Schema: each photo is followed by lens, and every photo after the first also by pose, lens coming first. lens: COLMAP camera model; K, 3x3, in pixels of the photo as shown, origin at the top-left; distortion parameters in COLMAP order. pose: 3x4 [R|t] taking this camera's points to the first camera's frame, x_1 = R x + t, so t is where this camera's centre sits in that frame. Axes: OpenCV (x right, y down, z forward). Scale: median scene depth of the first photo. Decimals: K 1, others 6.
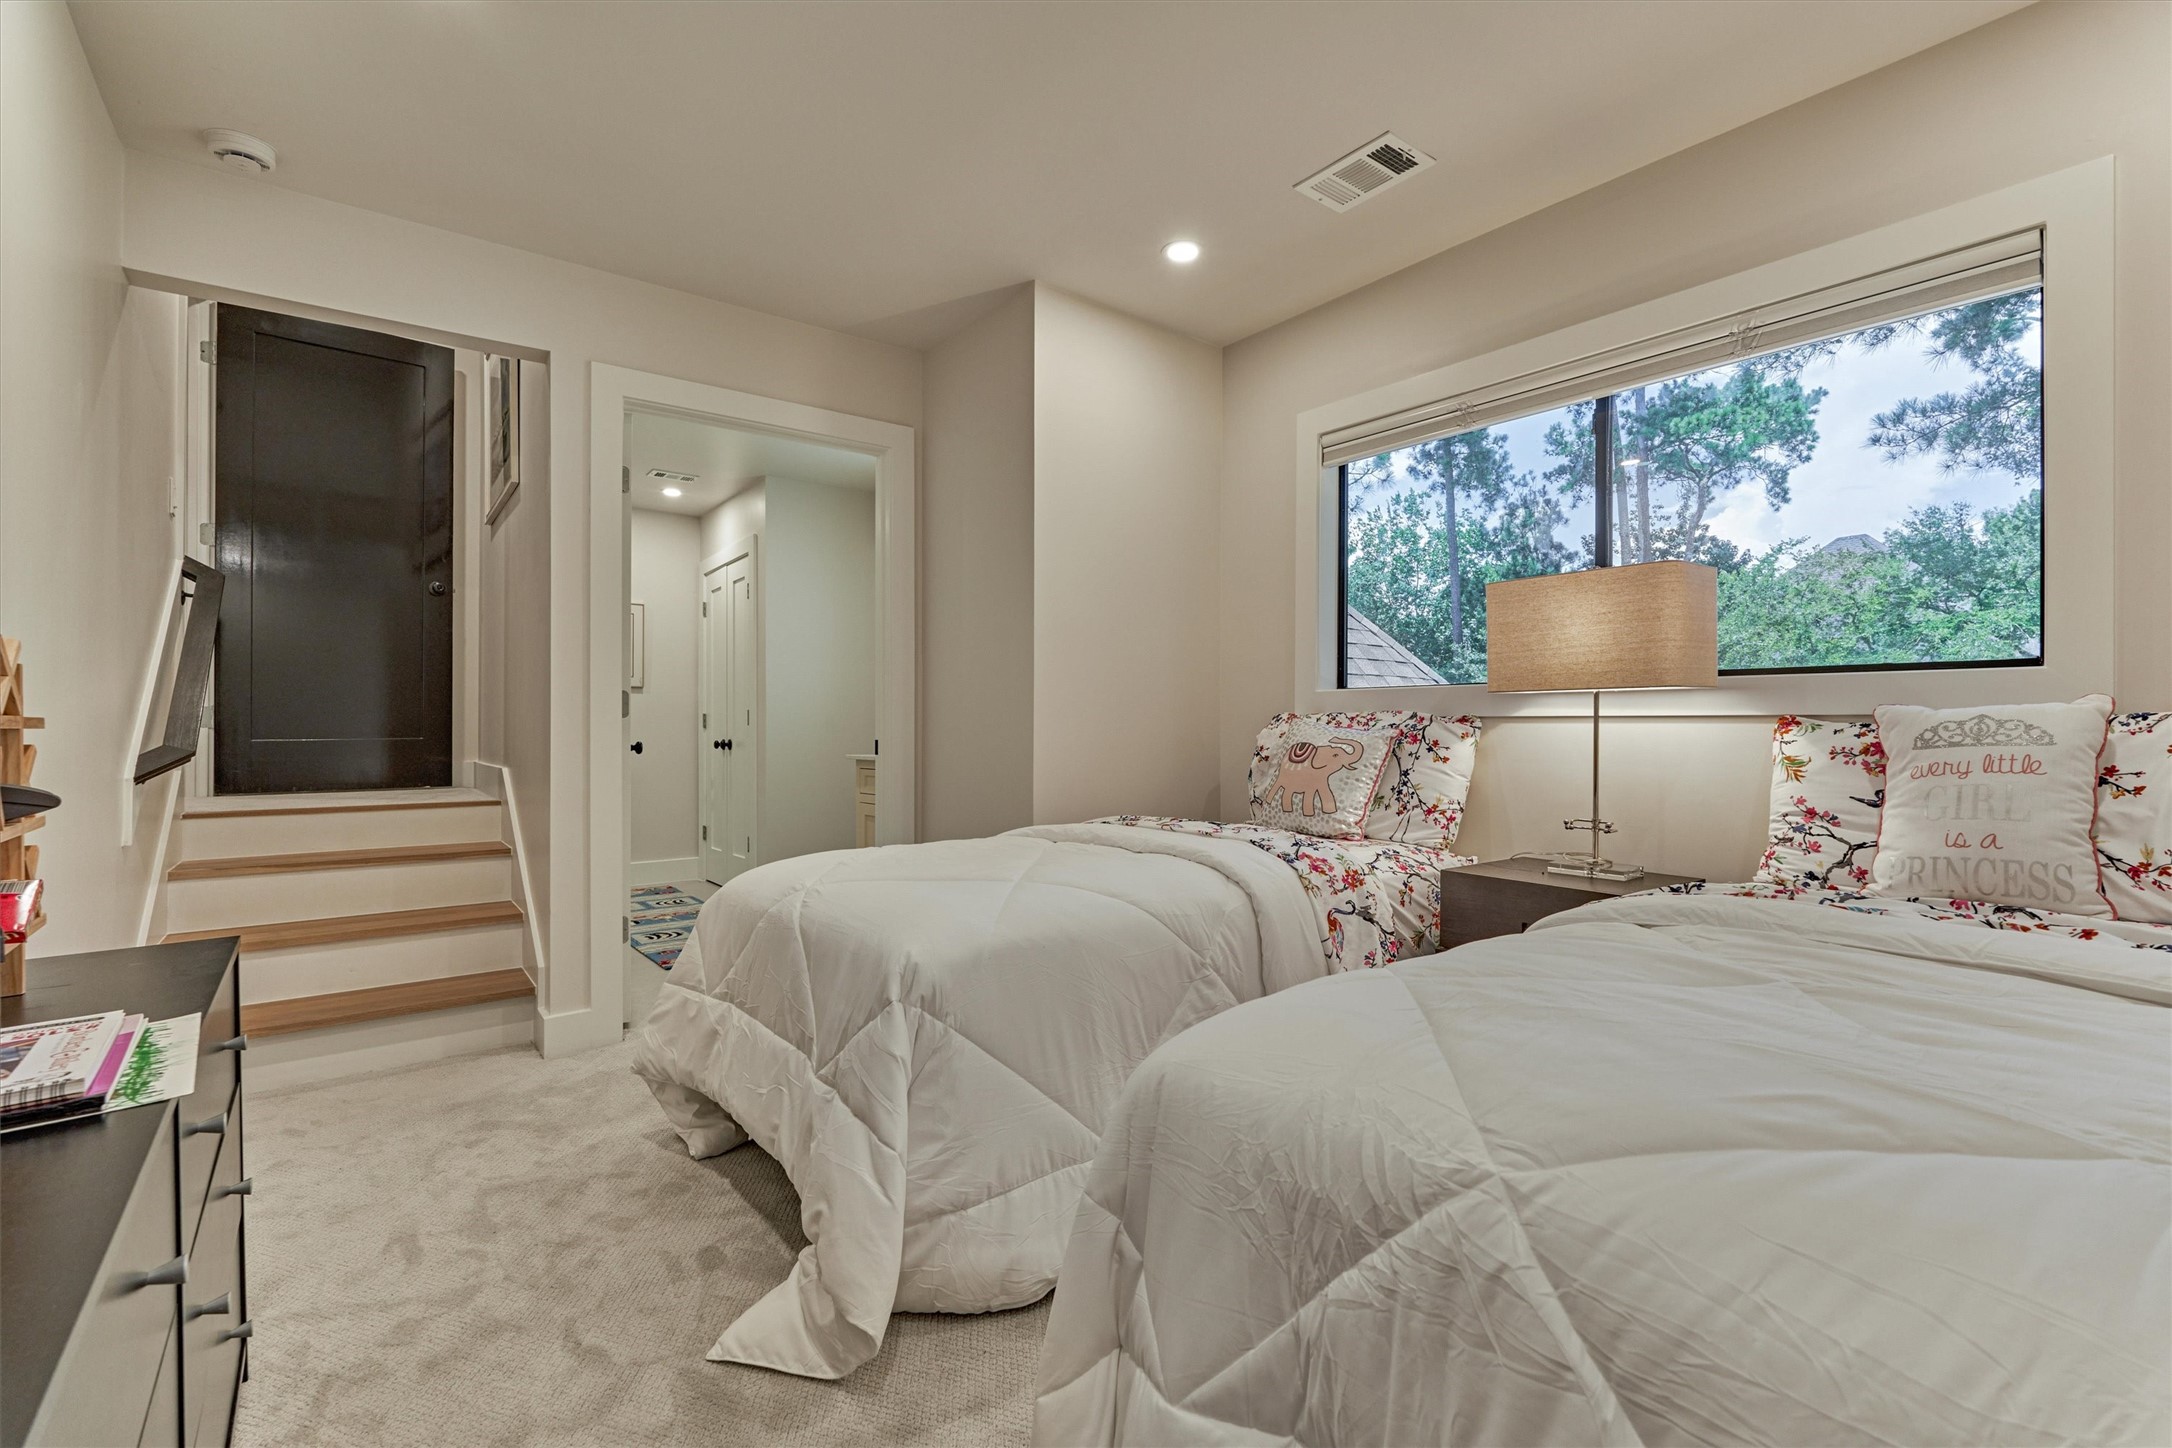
lens RADIAL K [[960.4, 0, 1082.7], [0, 960.4, 727.2], [0, 0, 1]] dist [-0.005707, 0.001100]
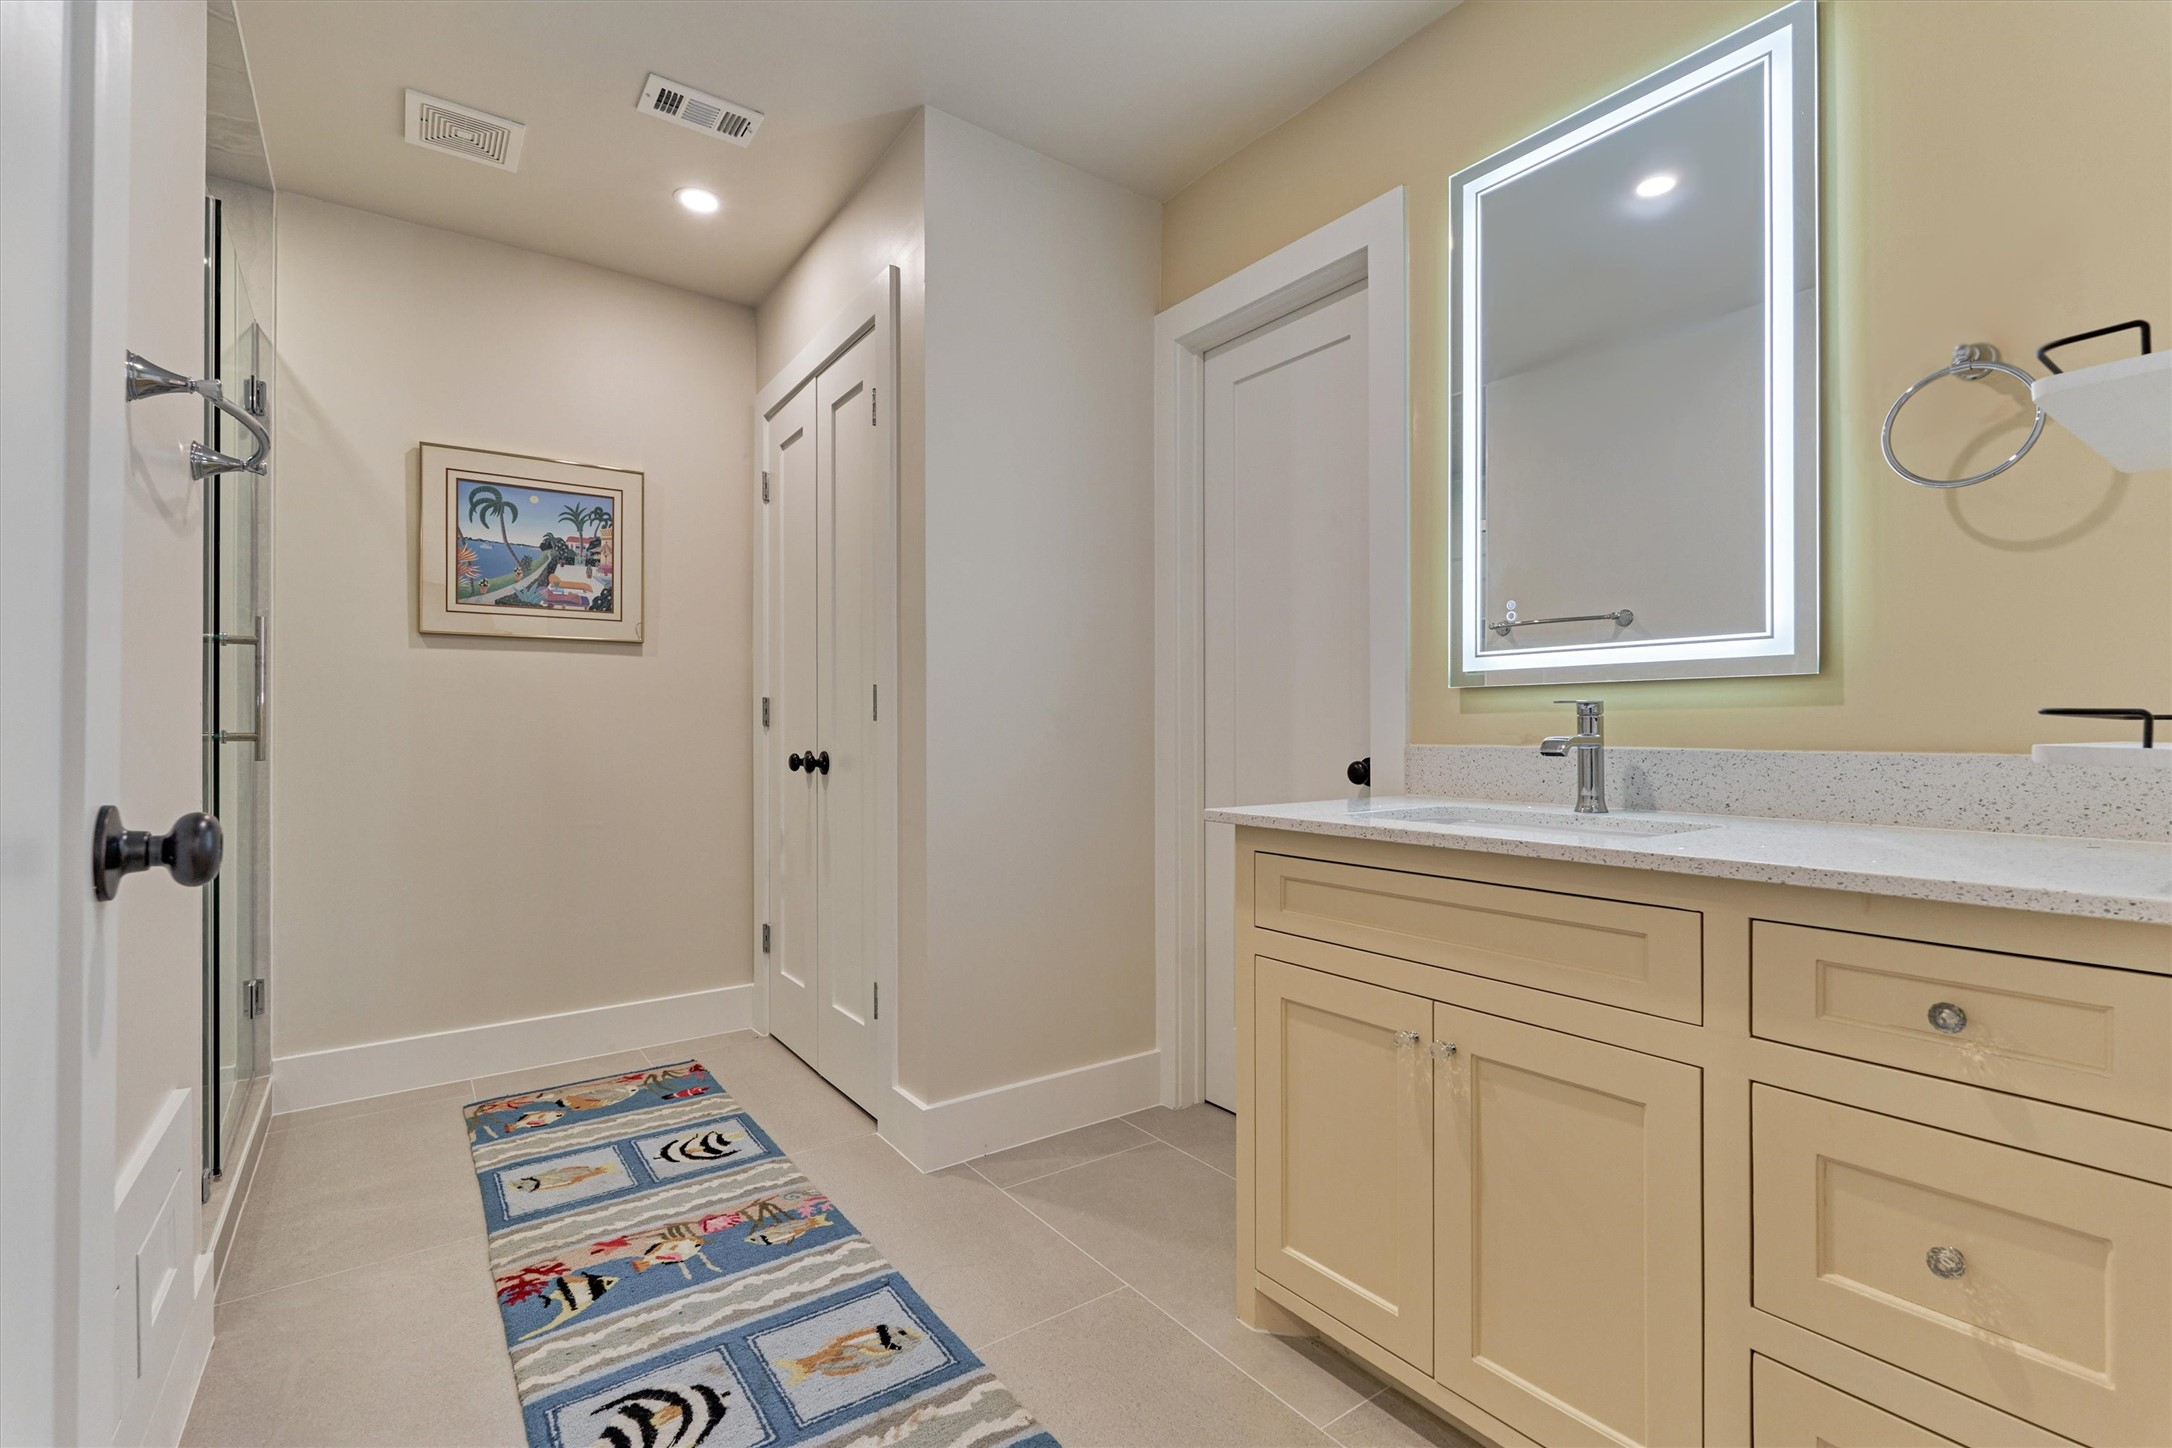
lens RADIAL K [[960.4, 0, 1088.0], [0, 960.4, 722.4], [0, 0, 1]] dist [-0.005707, 0.001100]
pose [[0.999631, 0.000156, -0.027172, -0.225703], [-0.000117, 0.999999, 0.001447, -0.001949], [0.027172, -0.001443, 0.999630, 0.535491]]
